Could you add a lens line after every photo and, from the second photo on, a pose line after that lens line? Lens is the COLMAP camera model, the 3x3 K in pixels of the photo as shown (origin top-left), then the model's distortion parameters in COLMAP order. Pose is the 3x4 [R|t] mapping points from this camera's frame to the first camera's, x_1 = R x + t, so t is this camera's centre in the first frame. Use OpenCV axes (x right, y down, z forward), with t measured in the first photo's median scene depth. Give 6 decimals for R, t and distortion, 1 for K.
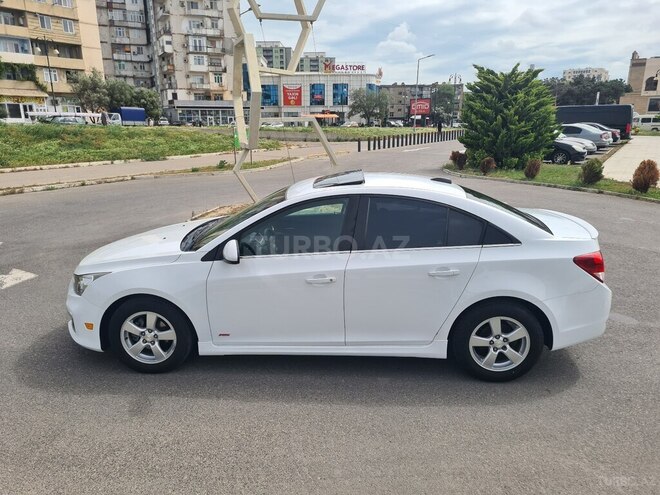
lens RADIAL K [[497.2, 0, 321.2], [0, 497.2, 237.1], [0, 0, 1]] dist [0.059767, -0.034577]
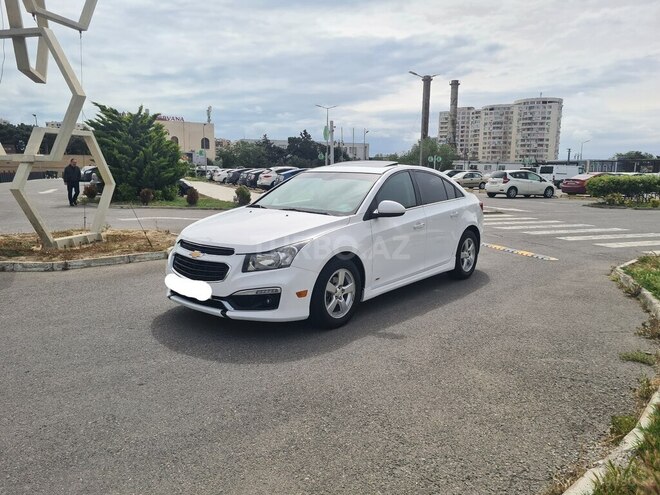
lens RADIAL K [[494.9, 0, 329.5], [0, 494.9, 237.4], [0, 0, 1]] dist [0.062187, -0.037966]
pose [[0.576376, -0.094980, 0.811646, -0.104409], [0.176298, 0.984286, -0.010012, 0.006949], [-0.797941, 0.148862, 0.584064, 0.029020]]
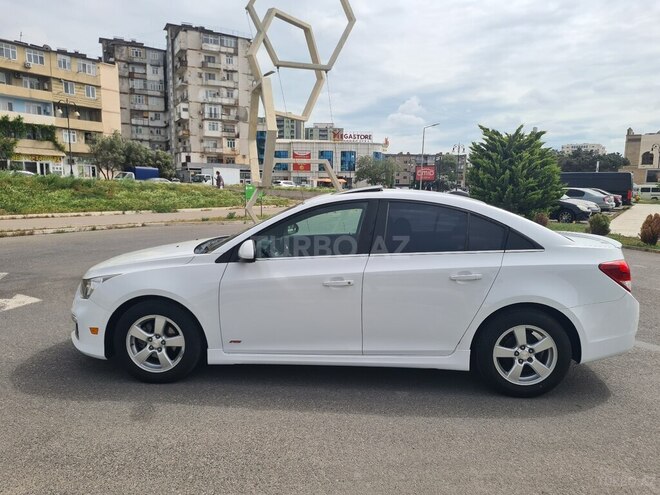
lens RADIAL K [[494.9, 0, 329.5], [0, 494.9, 237.4], [0, 0, 1]] dist [0.062187, -0.037966]
pose [[0.999798, 0.019761, 0.003651, -0.001845], [-0.019115, 0.991253, -0.130581, 0.009846], [-0.006200, 0.130484, 0.991431, 0.002696]]
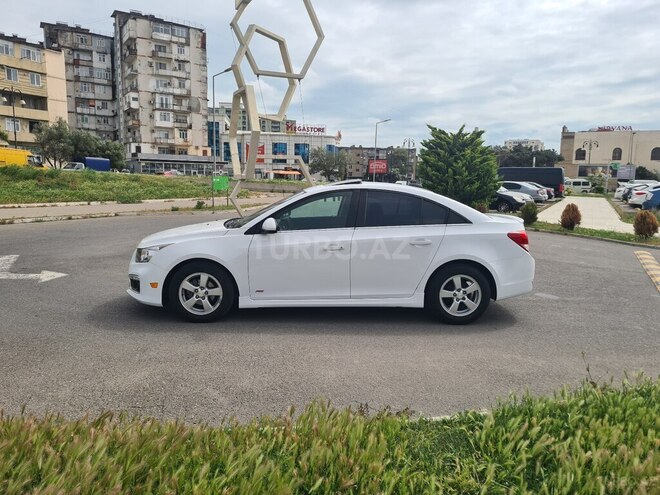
lens RADIAL K [[501.0, 0, 331.7], [0, 501.0, 225.1], [0, 0, 1]] dist [0.063585, -0.040721]
pose [[0.994356, 0.015856, 0.104899, -0.012123], [-0.000881, 0.989968, -0.141291, 0.017423], [-0.106087, 0.140401, 0.984395, -0.029612]]
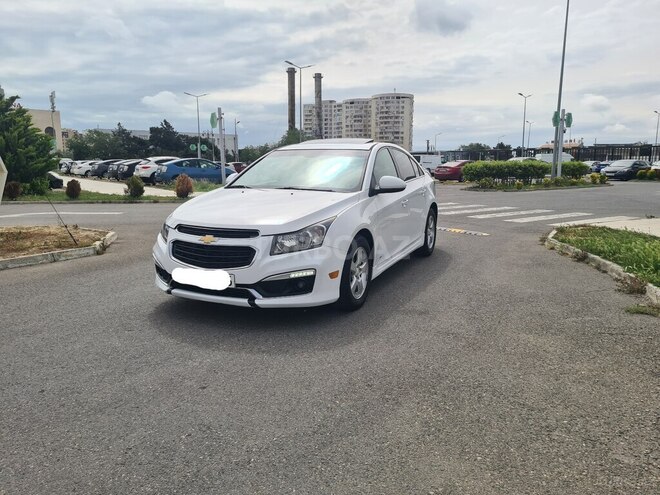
lens RADIAL K [[495.8, 0, 324.3], [0, 495.8, 236.0], [0, 0, 1]] dist [0.066055, -0.046529]
pose [[0.350900, -0.128219, 0.927593, -0.112677], [0.218463, 0.974456, 0.052054, 0.004277], [-0.910573, 0.184379, 0.369948, 0.054836]]
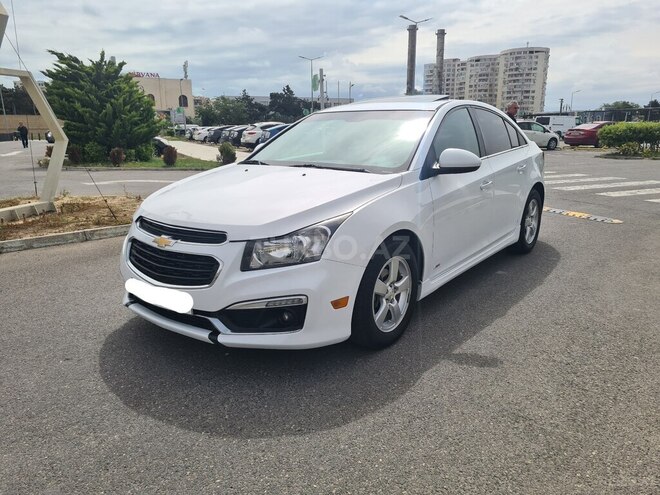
lens RADIAL K [[494.9, 0, 329.5], [0, 494.9, 237.4], [0, 0, 1]] dist [0.062187, -0.037966]
pose [[0.548839, -0.176344, 0.817116, -0.081052], [0.199641, 0.976861, 0.076724, 0.003819], [-0.811738, 0.121020, 0.571345, 0.054212]]
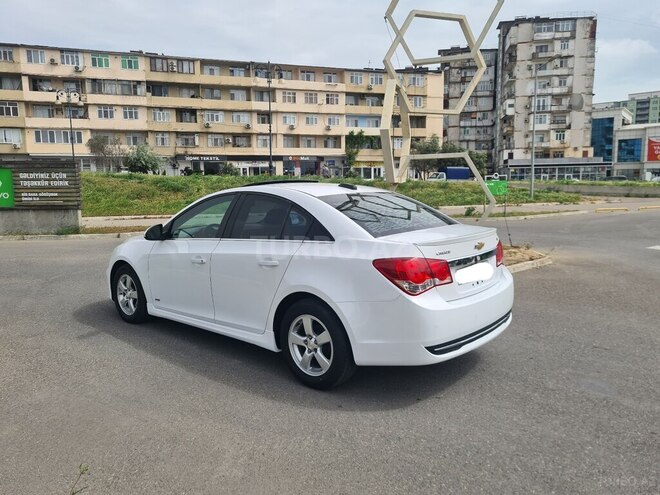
lens RADIAL K [[501.0, 0, 331.7], [0, 501.0, 225.1], [0, 0, 1]] dist [0.063585, -0.040721]
pose [[0.784299, 0.046875, -0.618609, 0.077790], [-0.136490, 0.985747, -0.098354, 0.006115], [0.605182, 0.161573, 0.779518, 0.019203]]
